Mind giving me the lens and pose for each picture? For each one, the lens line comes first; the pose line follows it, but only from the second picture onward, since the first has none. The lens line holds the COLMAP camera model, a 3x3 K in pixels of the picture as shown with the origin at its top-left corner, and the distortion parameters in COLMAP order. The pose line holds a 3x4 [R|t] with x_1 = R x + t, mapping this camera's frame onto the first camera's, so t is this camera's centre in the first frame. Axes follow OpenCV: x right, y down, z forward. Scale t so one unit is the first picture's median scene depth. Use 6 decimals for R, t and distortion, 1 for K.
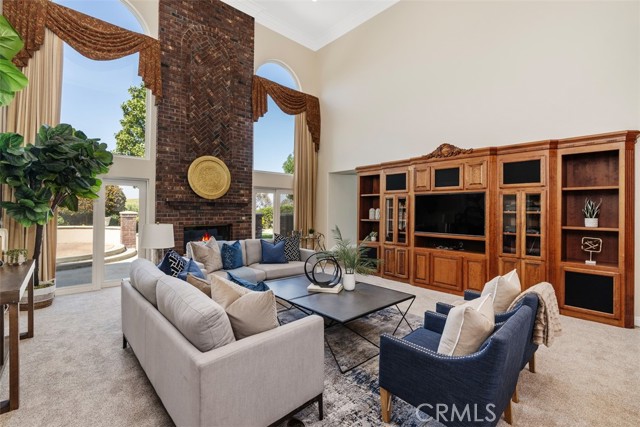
lens RADIAL K [[292.7, 0, 320.9], [0, 292.7, 209.6], [0, 0, 1]] dist [-0.000486, -0.000050]
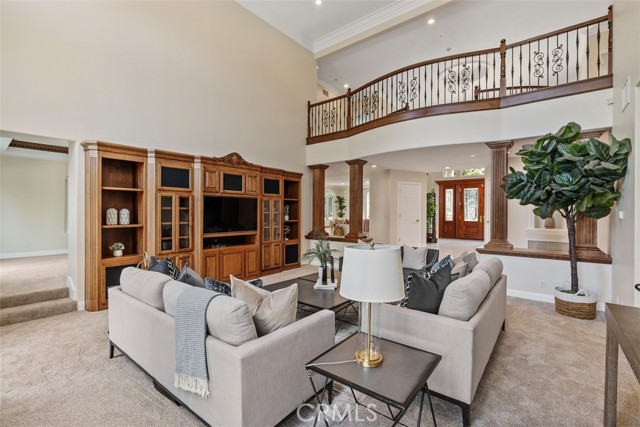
lens RADIAL K [[292.7, 0, 317.8], [0, 292.7, 212.9], [0, 0, 1]] dist [-0.000486, -0.000050]
pose [[-0.154719, -0.011753, 0.987889, -0.709176], [-0.006348, 0.999920, 0.010902, -0.006144], [-0.987938, -0.004584, -0.154781, 0.811709]]
